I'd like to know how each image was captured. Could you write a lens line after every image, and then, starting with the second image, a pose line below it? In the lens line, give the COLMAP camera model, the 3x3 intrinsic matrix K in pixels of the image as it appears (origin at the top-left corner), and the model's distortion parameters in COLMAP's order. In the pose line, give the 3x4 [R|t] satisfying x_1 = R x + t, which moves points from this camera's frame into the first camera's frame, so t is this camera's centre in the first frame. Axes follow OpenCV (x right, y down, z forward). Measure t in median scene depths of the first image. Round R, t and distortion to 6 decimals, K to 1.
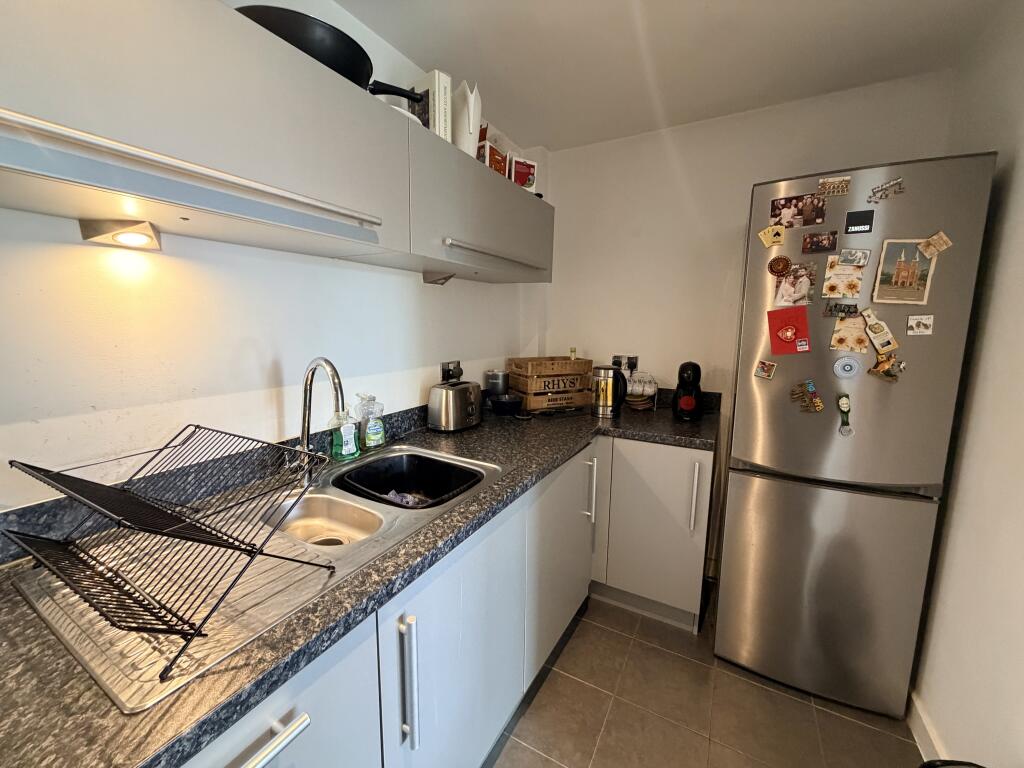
lens RADIAL K [[408.4, 0, 514.1], [0, 408.4, 382.6], [0, 0, 1]] dist [0.000033, 0.000272]
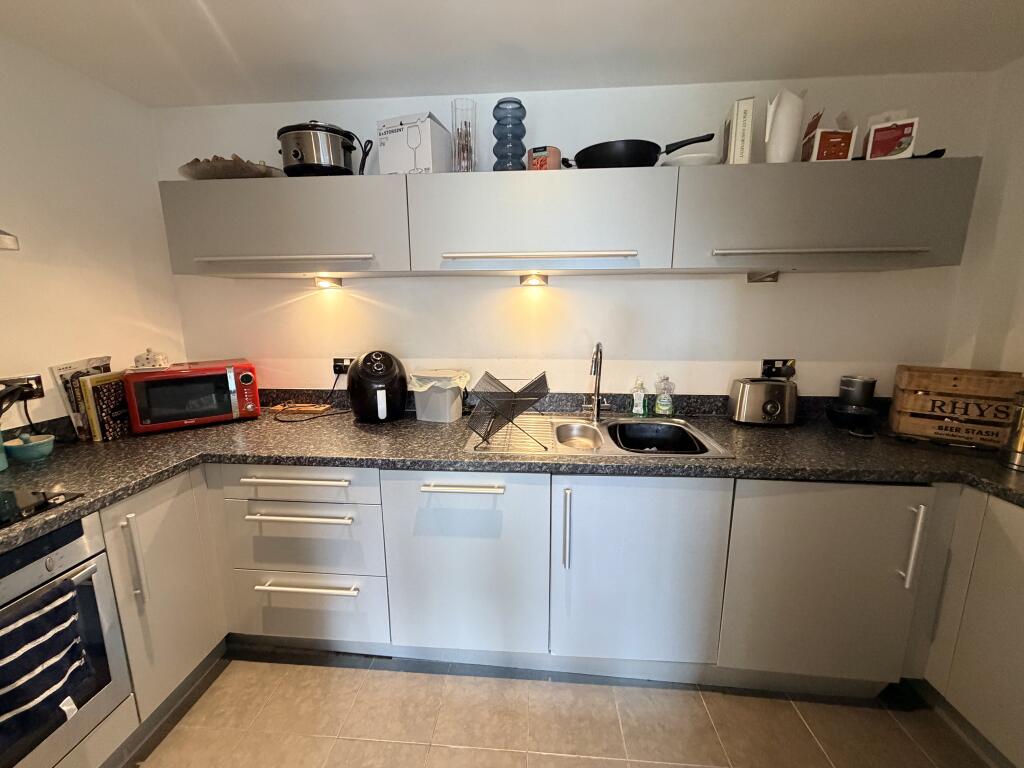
lens RADIAL K [[408.4, 0, 505.2], [0, 408.4, 384.8], [0, 0, 1]] dist [0.000033, 0.000272]
pose [[0.417167, 0.154956, -0.895522, 0.515701], [-0.128387, 0.985524, 0.110722, -0.016127], [0.899716, 0.068784, 0.431022, -0.019190]]
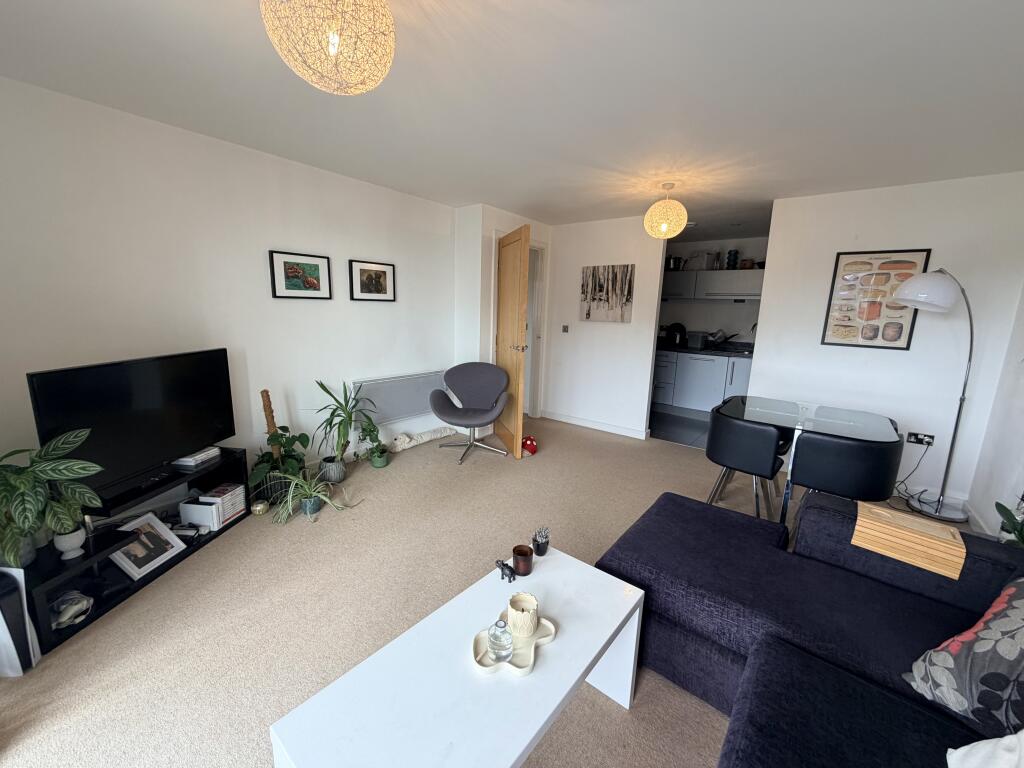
lens RADIAL K [[408.4, 0, 505.7], [0, 408.4, 380.8], [0, 0, 1]] dist [0.000033, 0.000272]
pose [[-0.176103, 0.171894, -0.969247, 2.989374], [-0.176833, 0.963093, 0.202932, 0.095847], [0.968358, 0.207131, -0.139208, -0.676796]]
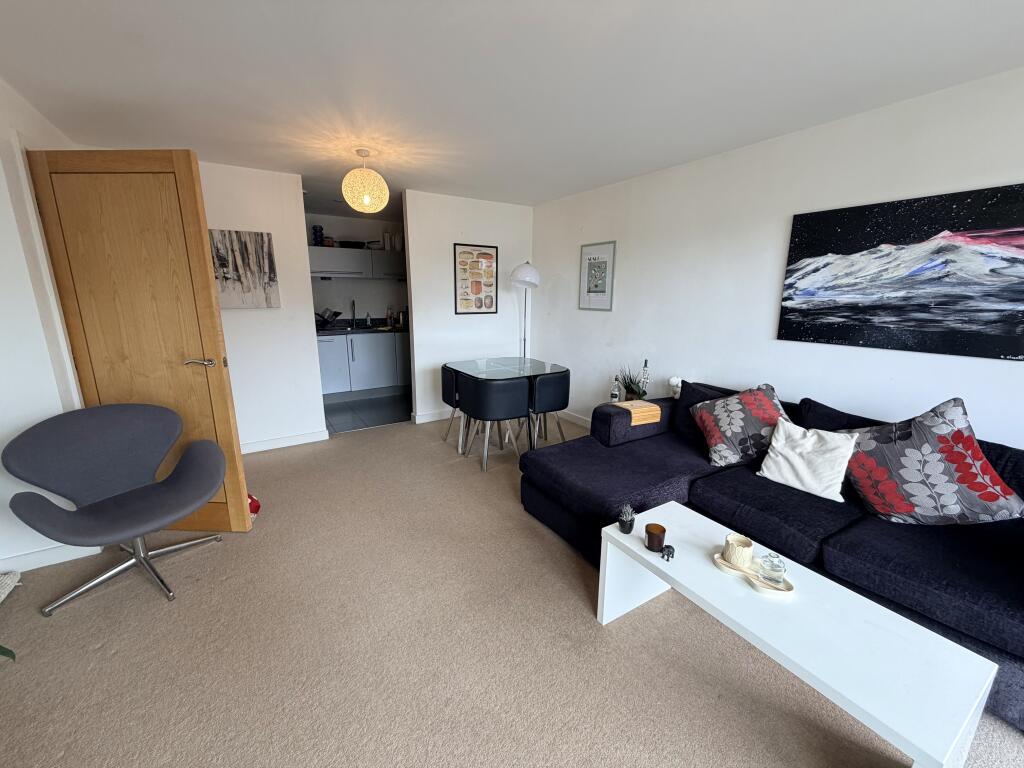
lens RADIAL K [[408.4, 0, 513.3], [0, 408.4, 380.0], [0, 0, 1]] dist [0.000033, 0.000272]
pose [[0.878420, 0.107332, -0.465680, 2.330302], [-0.077655, 0.993559, 0.082519, 0.226350], [0.471538, -0.036324, 0.881097, -1.614920]]
